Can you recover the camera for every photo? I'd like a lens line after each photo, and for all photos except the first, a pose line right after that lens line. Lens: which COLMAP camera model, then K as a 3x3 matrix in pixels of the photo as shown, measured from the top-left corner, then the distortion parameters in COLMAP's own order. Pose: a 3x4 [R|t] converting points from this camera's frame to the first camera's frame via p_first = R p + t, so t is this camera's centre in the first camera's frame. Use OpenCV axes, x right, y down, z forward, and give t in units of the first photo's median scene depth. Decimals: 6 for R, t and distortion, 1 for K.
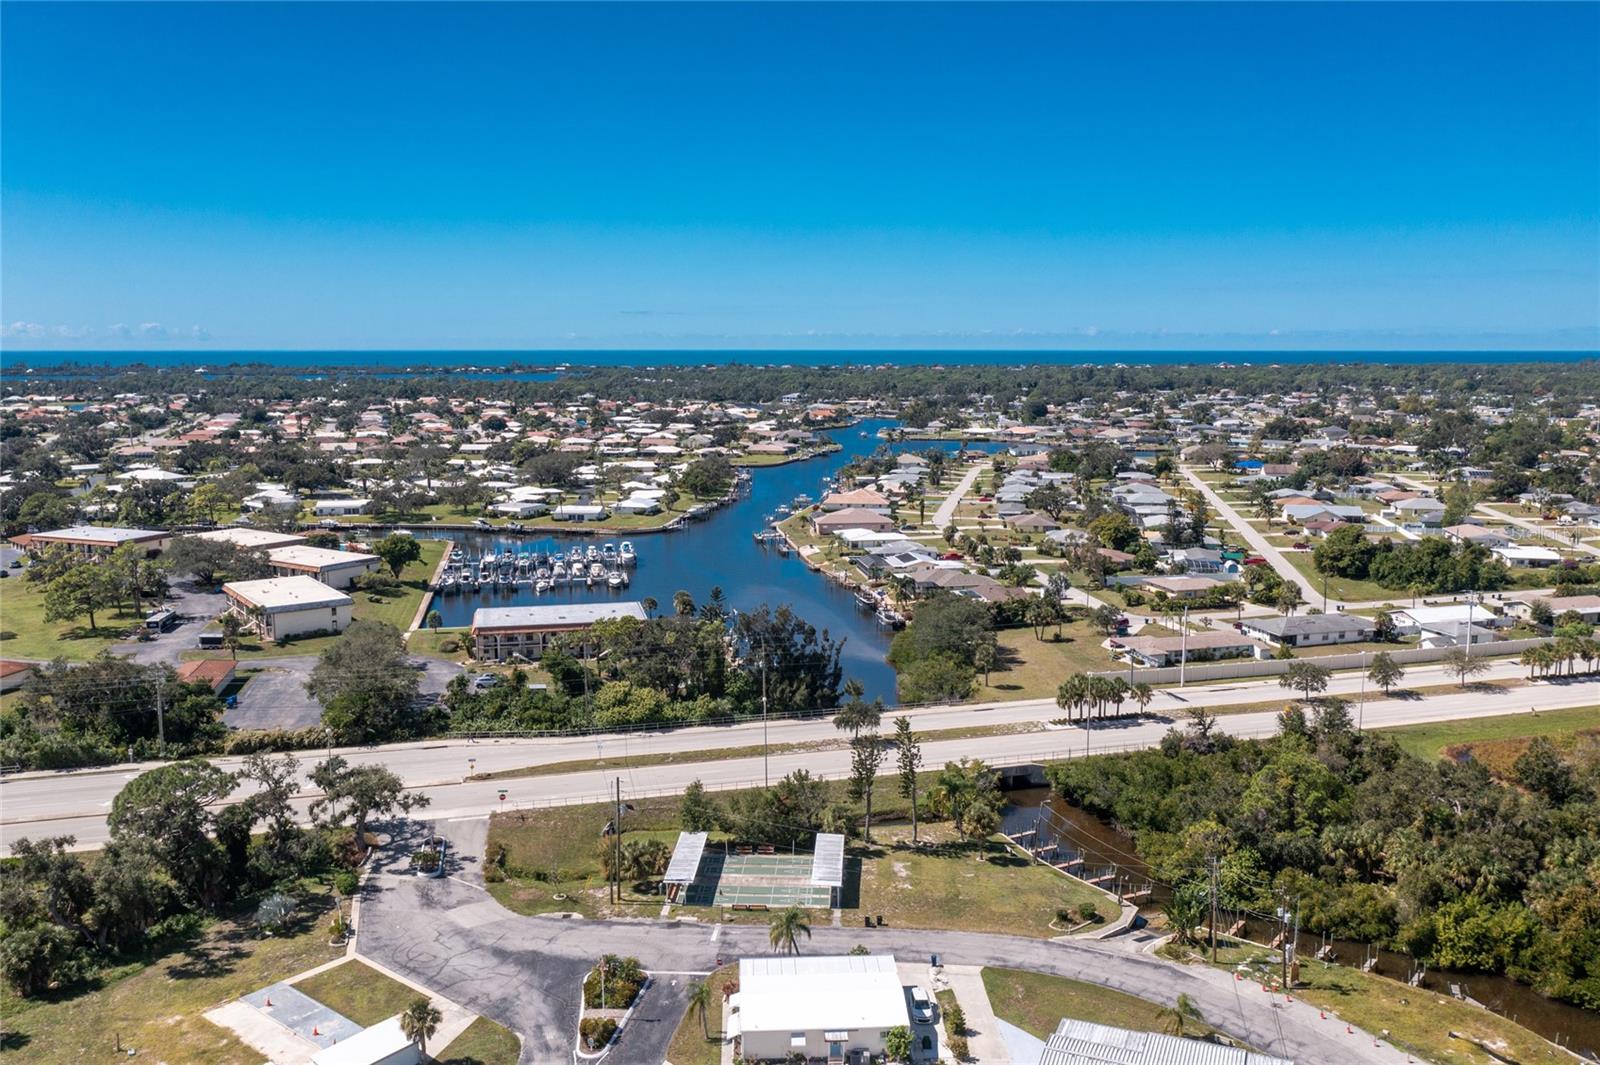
lens RADIAL K [[1255.6, 0, 799.4], [0, 1255.6, 531.8], [0, 0, 1]] dist [-0.002232, -0.004686]
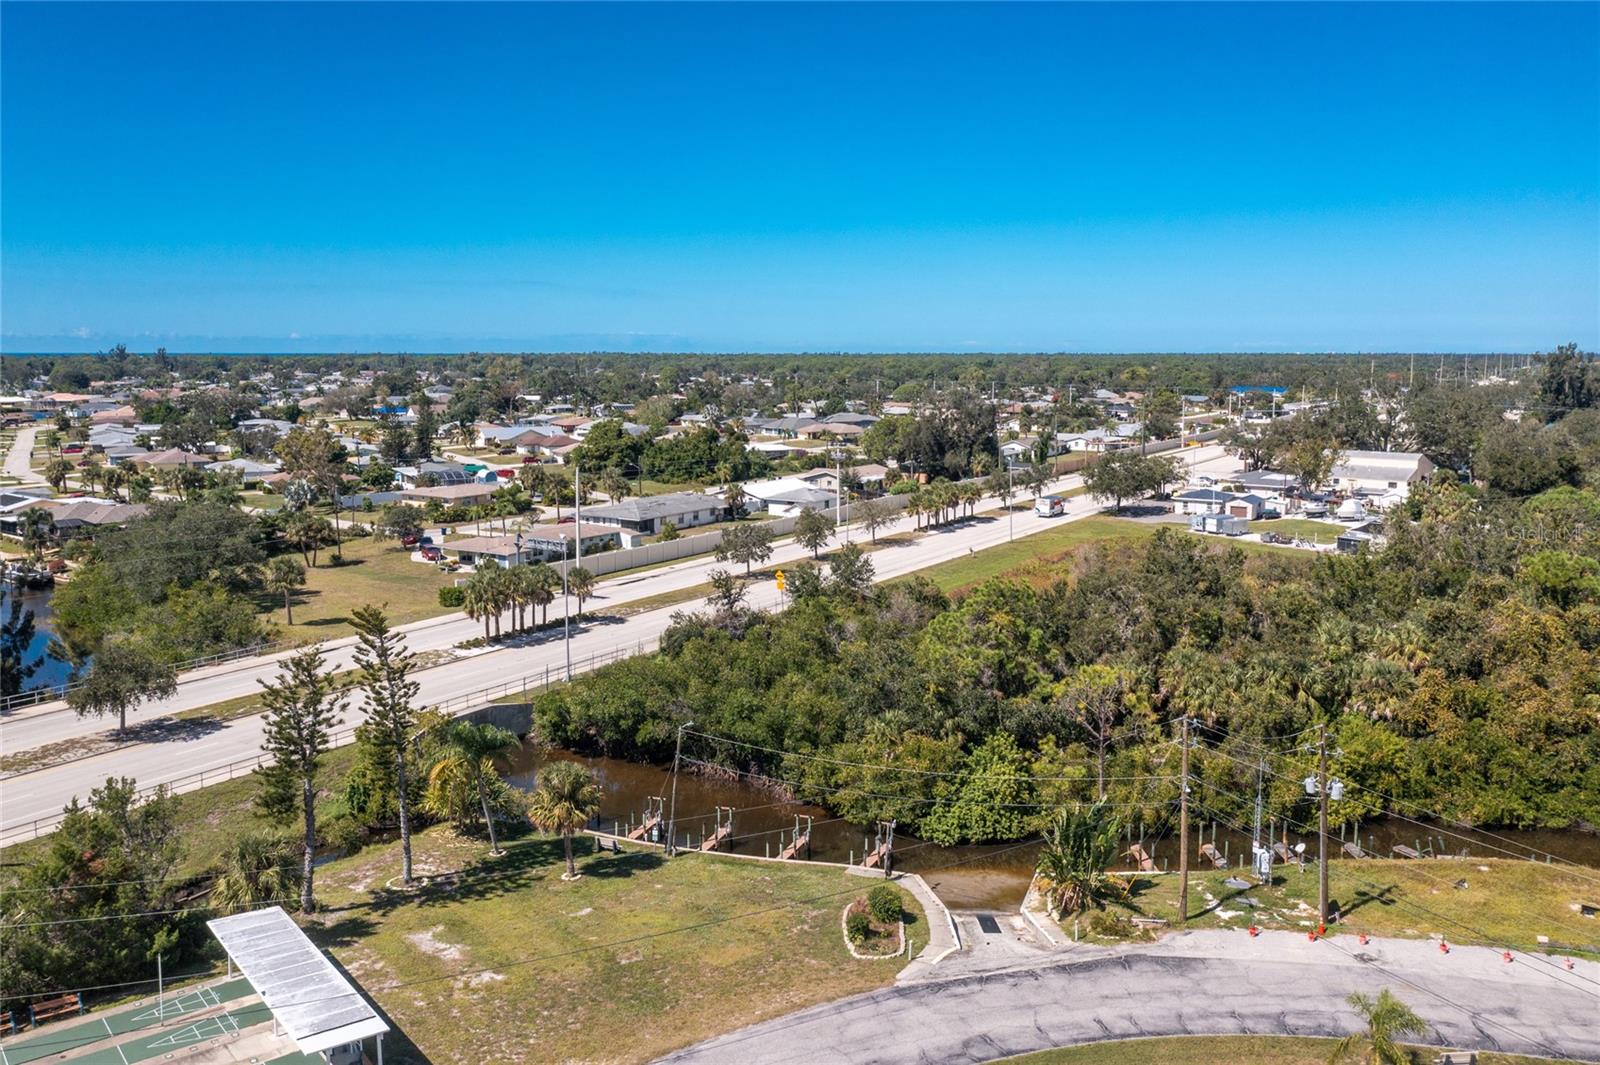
lens RADIAL K [[1255.6, 0, 801.1], [0, 1255.6, 532.1], [0, 0, 1]] dist [-0.002232, -0.004686]
pose [[0.737304, -0.085546, 0.670123, -0.048225], [0.089767, 0.995560, 0.028324, 0.059323], [-0.669570, 0.039271, 0.741710, 0.276762]]
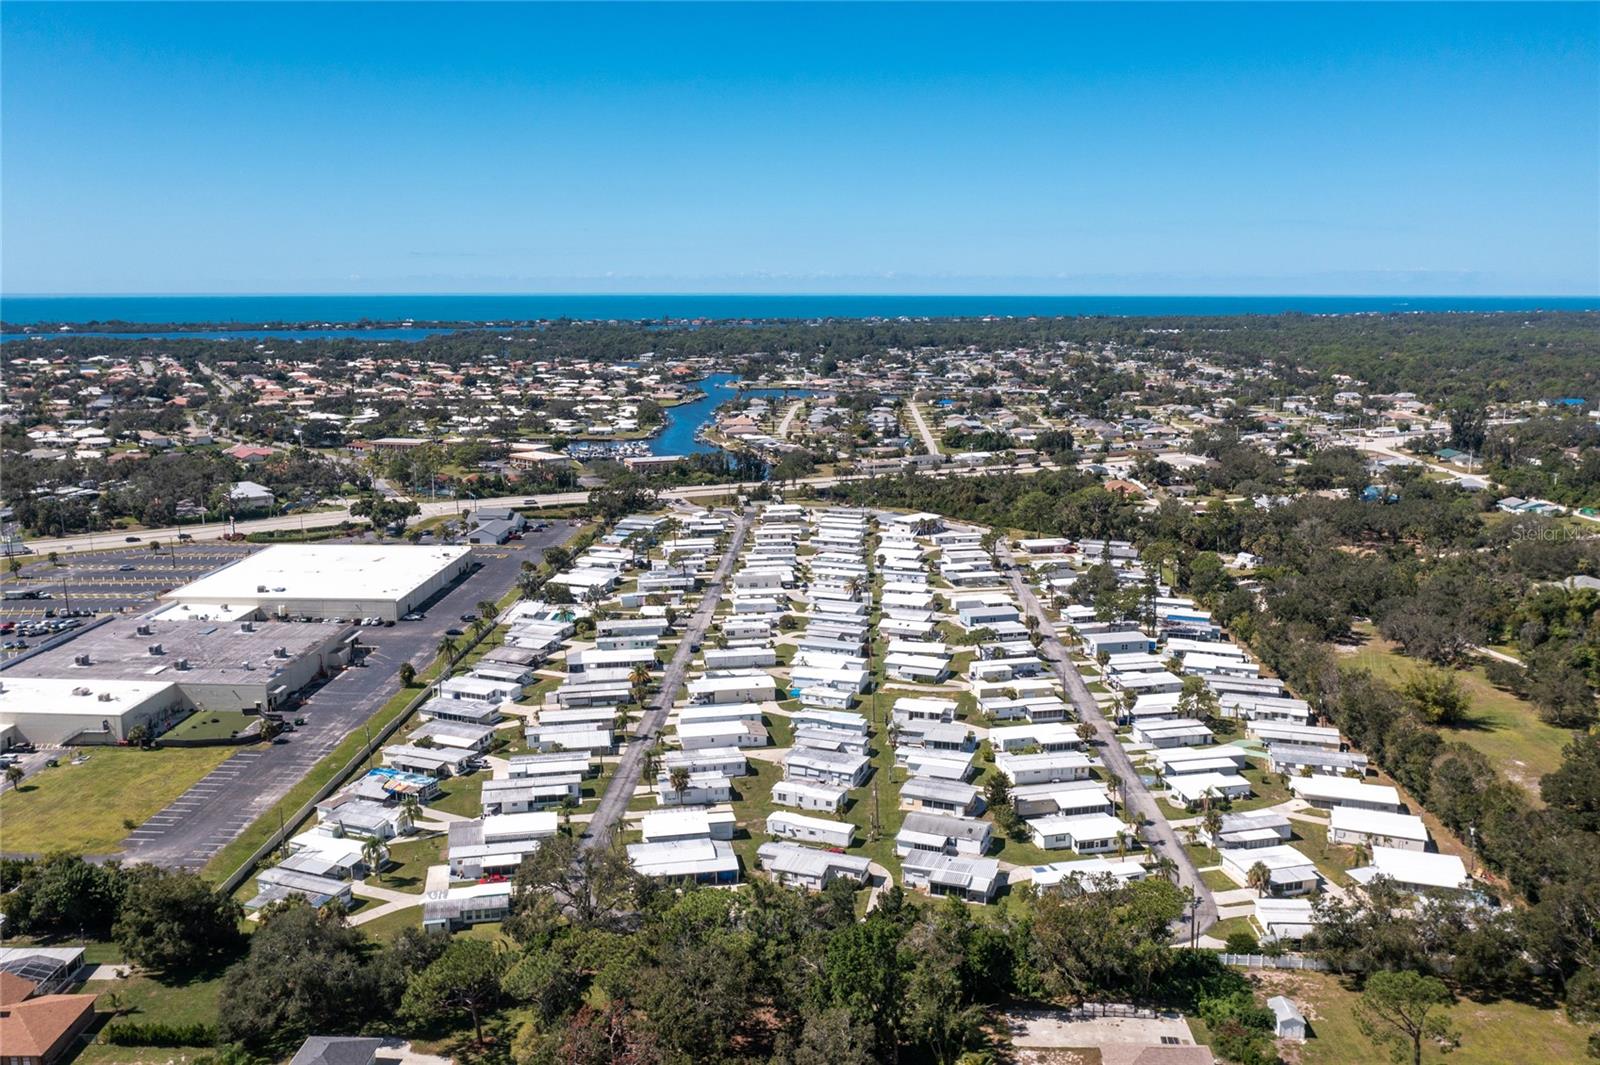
lens RADIAL K [[1255.6, 0, 799.8], [0, 1255.6, 532.6], [0, 0, 1]] dist [-0.002232, -0.004686]
pose [[0.987372, -0.029043, 0.155736, -0.243297], [0.021987, 0.998660, 0.046838, 0.080775], [-0.156888, -0.042822, 0.986688, -1.370779]]
